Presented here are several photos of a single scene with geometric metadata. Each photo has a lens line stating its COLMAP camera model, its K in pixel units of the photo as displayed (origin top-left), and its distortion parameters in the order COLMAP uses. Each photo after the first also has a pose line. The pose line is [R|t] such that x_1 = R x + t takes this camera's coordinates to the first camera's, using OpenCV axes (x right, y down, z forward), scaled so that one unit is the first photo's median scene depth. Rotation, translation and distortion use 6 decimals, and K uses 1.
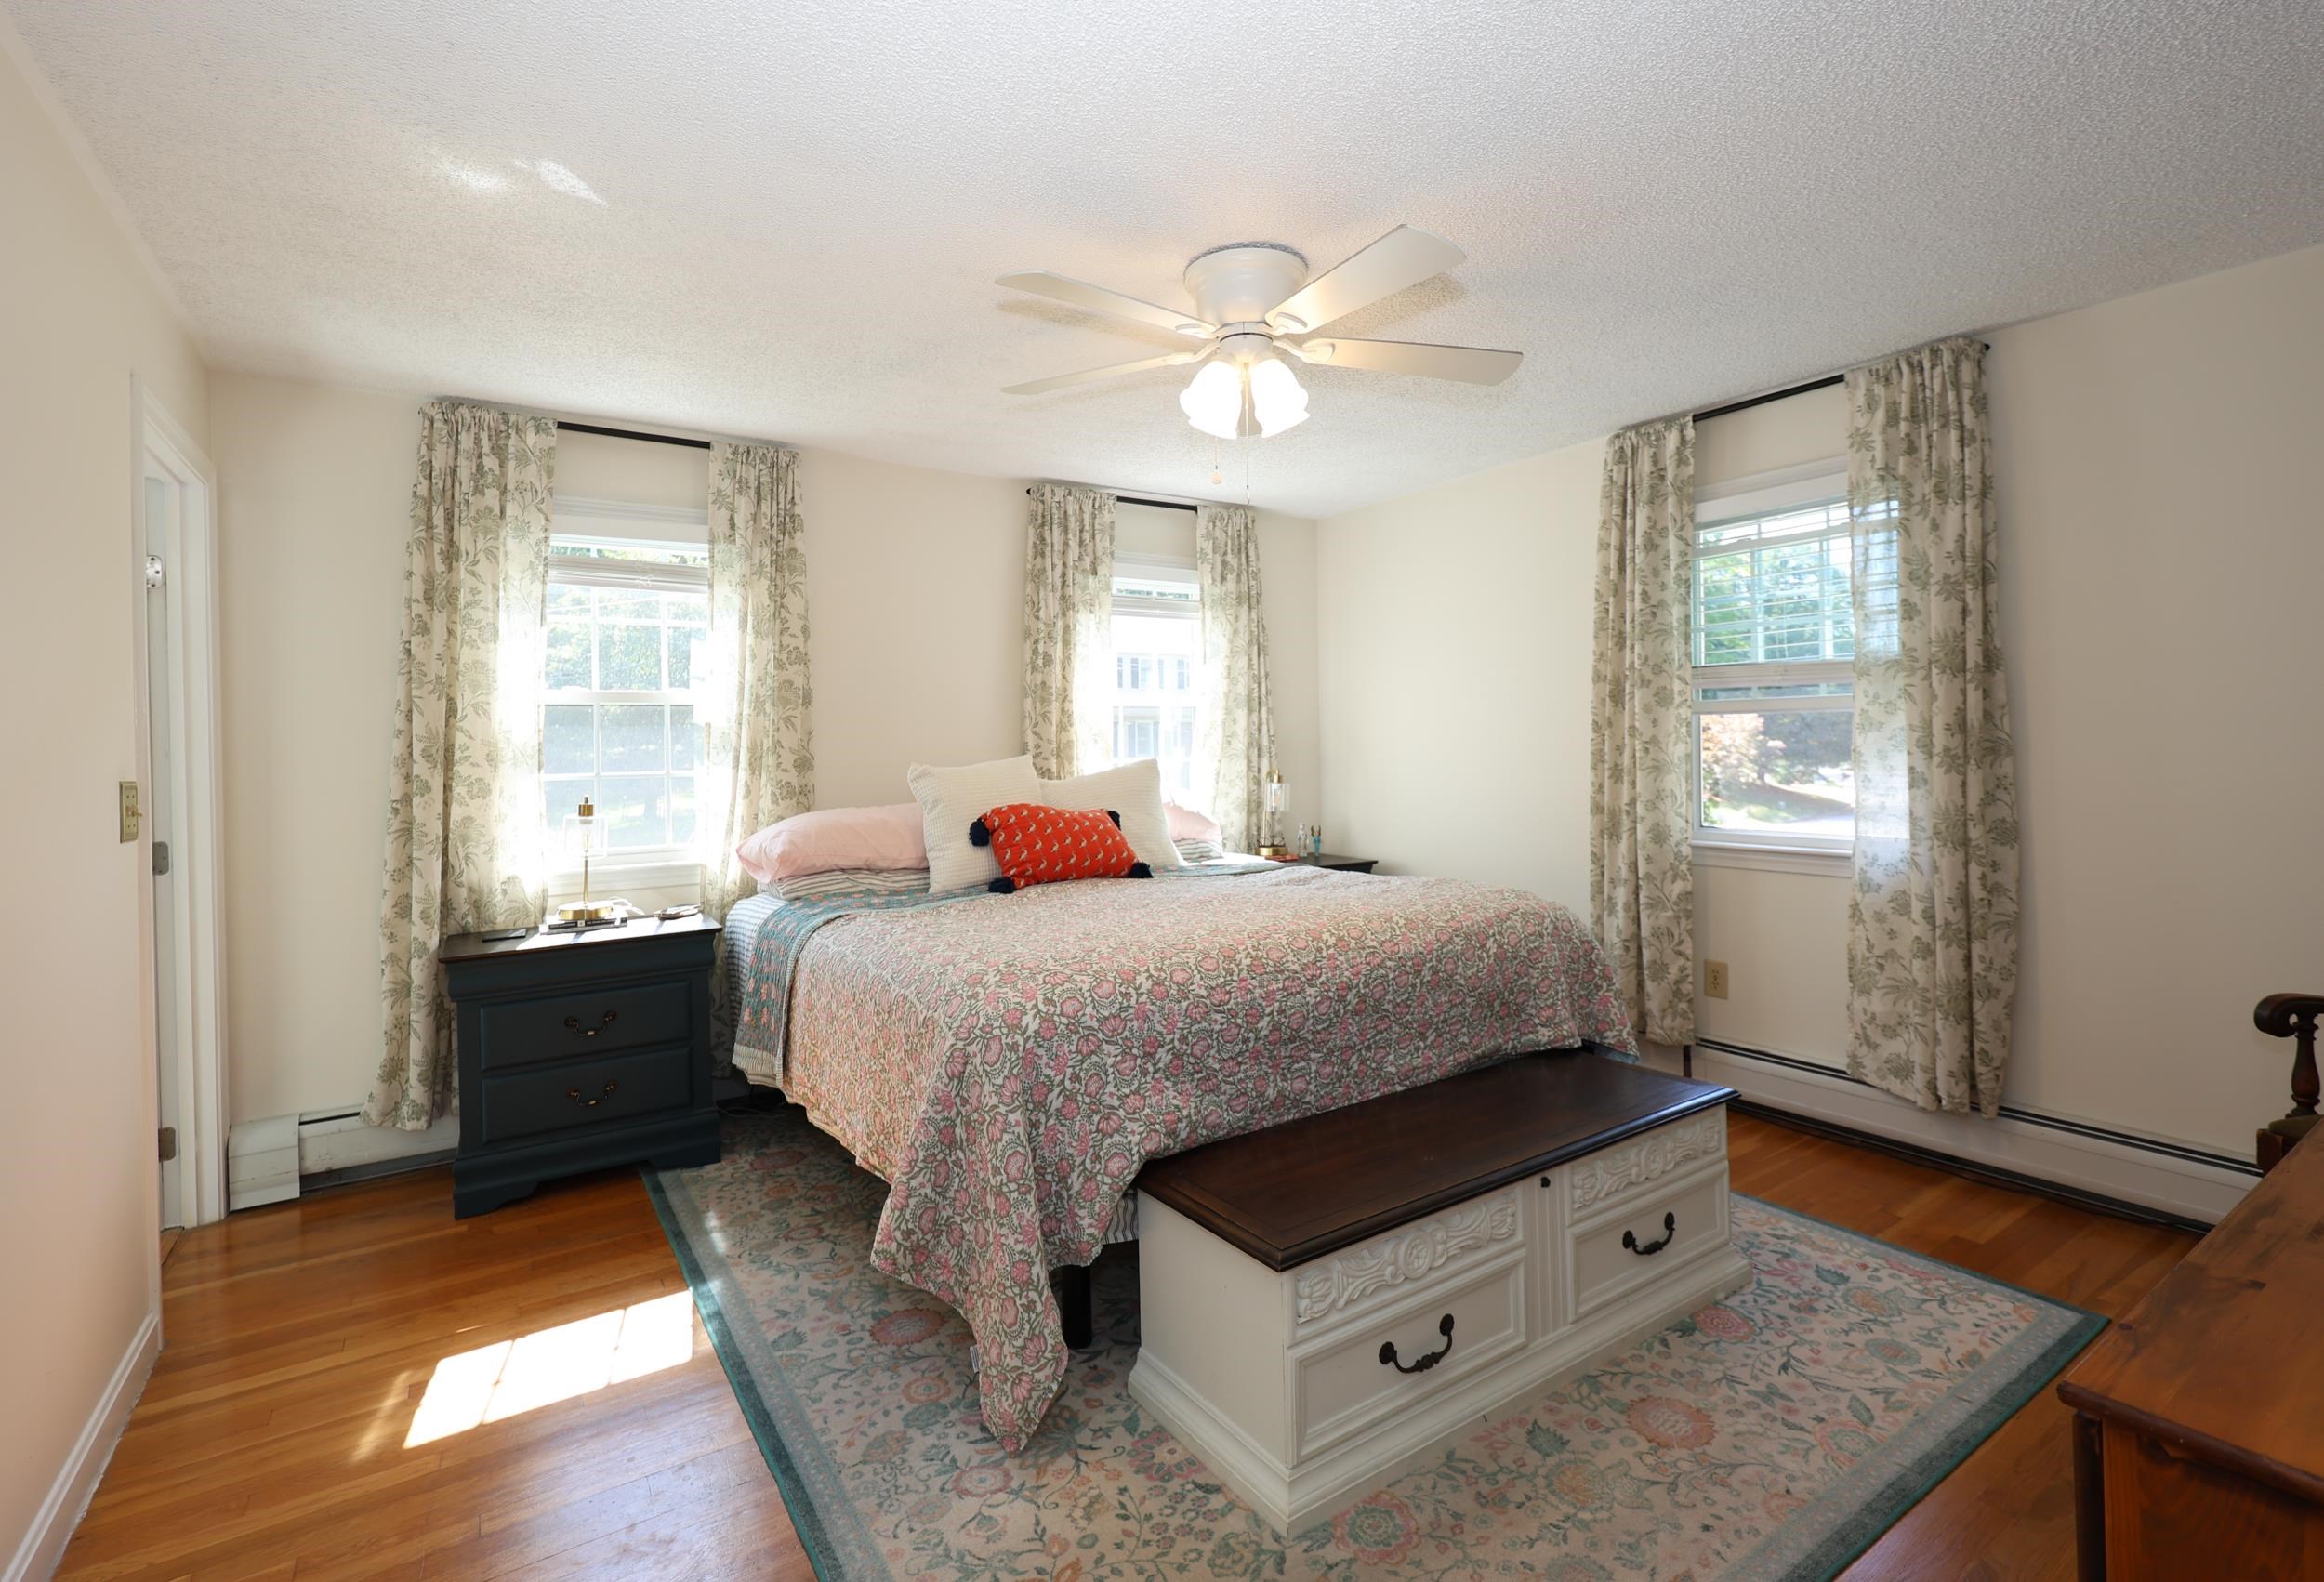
lens RADIAL K [[1050.1, 0, 1152.4], [0, 1050.1, 751.3], [0, 0, 1]] dist [0.000525, 0.000126]
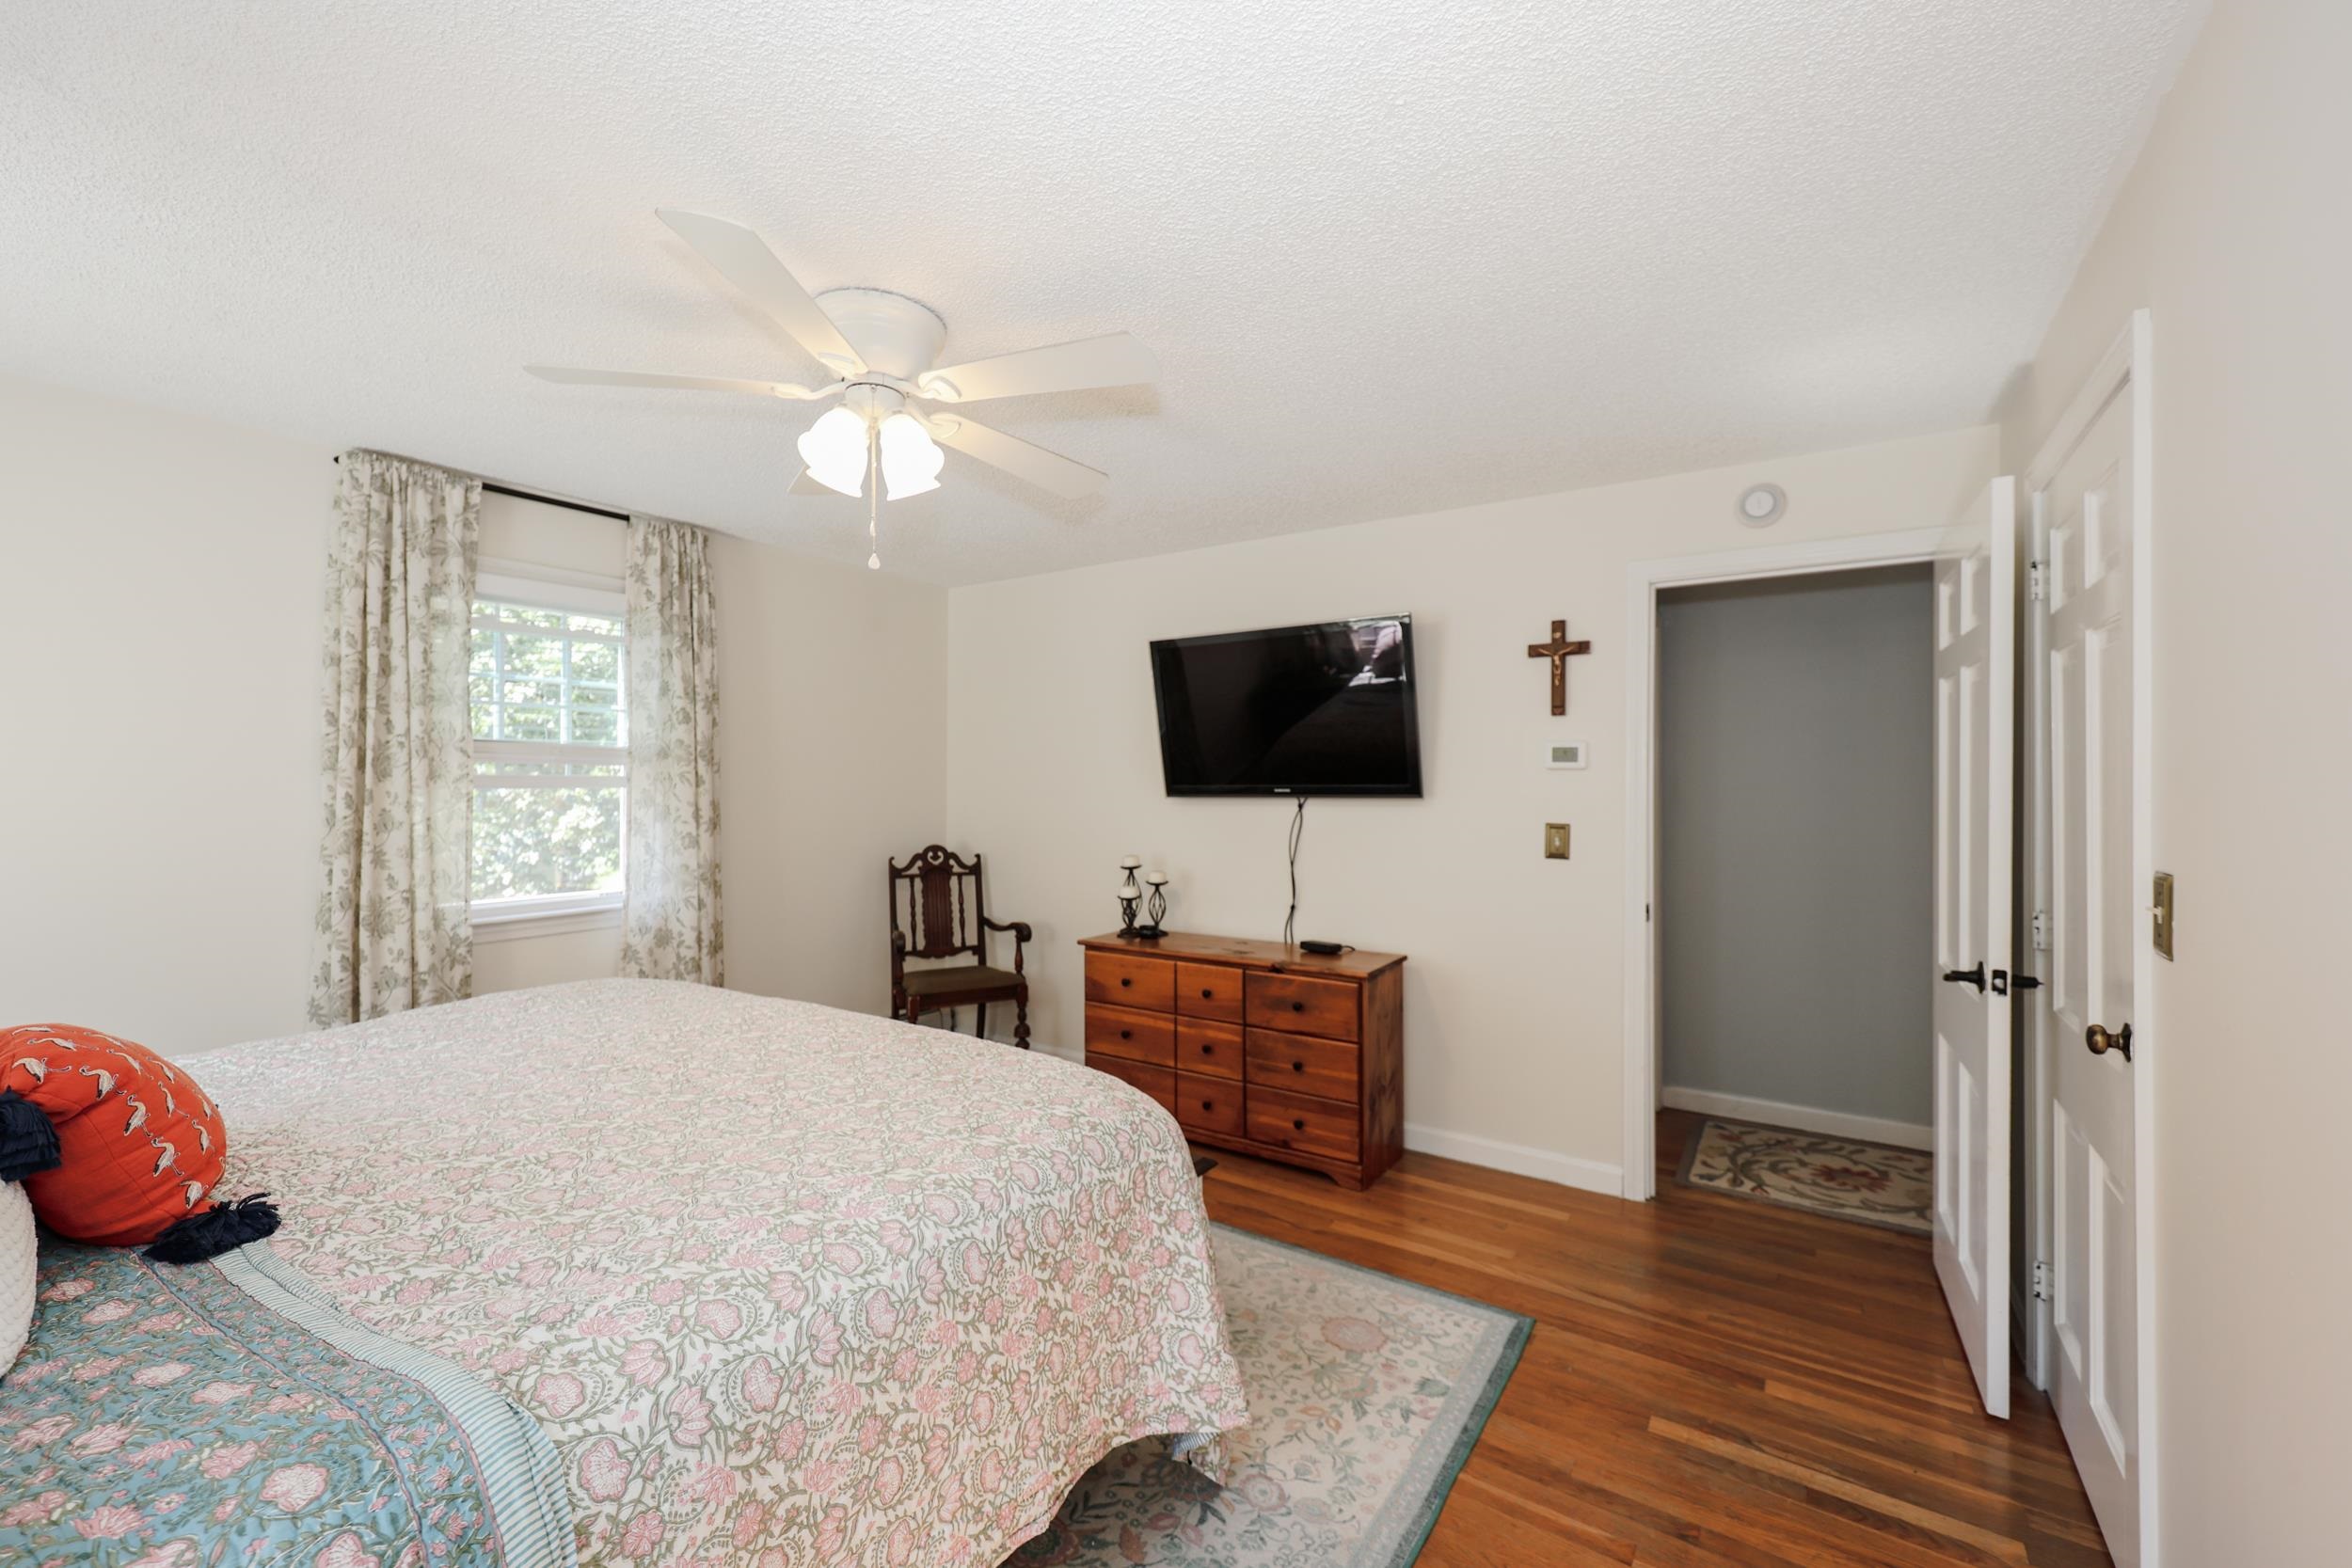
lens RADIAL K [[971.6, 0, 1161.0], [0, 971.6, 788.1], [0, 0, 1]] dist [0.002533, 0.000321]
pose [[-0.377379, 0.018595, 0.925872, -0.569886], [0.018962, 0.999744, -0.012350, -0.013307], [-0.925865, 0.012896, -0.377635, 0.782740]]
